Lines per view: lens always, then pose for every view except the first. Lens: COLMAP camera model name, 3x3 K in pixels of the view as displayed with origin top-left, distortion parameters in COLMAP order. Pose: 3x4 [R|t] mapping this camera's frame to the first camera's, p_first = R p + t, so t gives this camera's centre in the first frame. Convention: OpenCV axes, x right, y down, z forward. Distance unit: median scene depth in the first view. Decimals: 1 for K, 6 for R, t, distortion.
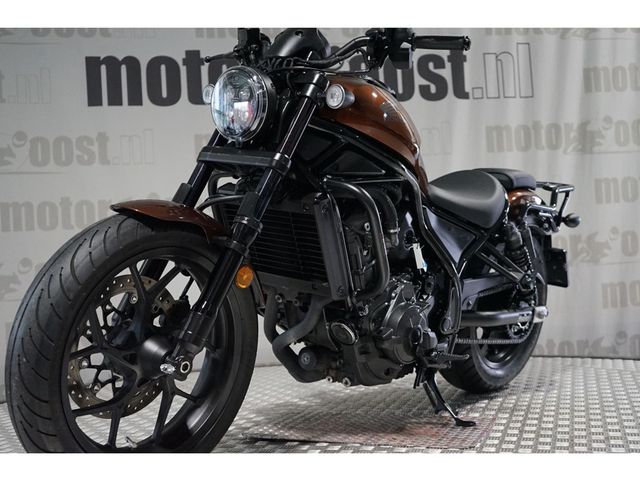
lens RADIAL K [[871.9, 0, 320.0], [0, 871.9, 240.0], [0, 0, 1]] dist [-0.020742, 0.043585]
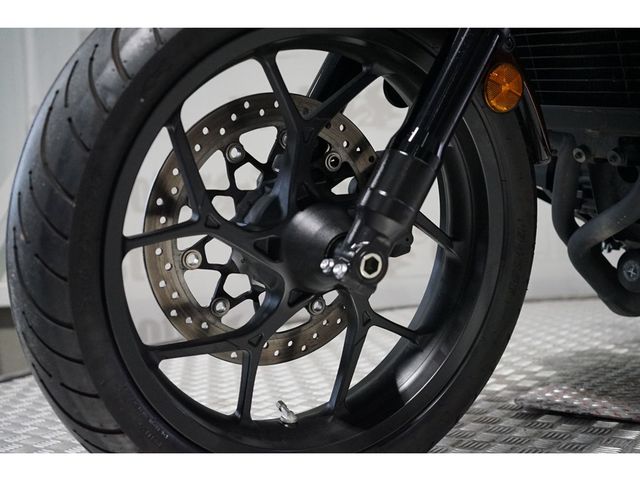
lens RADIAL K [[871.9, 0, 320.0], [0, 871.9, 240.0], [0, 0, 1]] dist [-0.020742, 0.043585]
pose [[0.942561, -0.000705, -0.334032, -0.022046], [0.021850, 0.997986, 0.059552, 0.097302], [0.333318, -0.063430, 0.940678, 0.515639]]
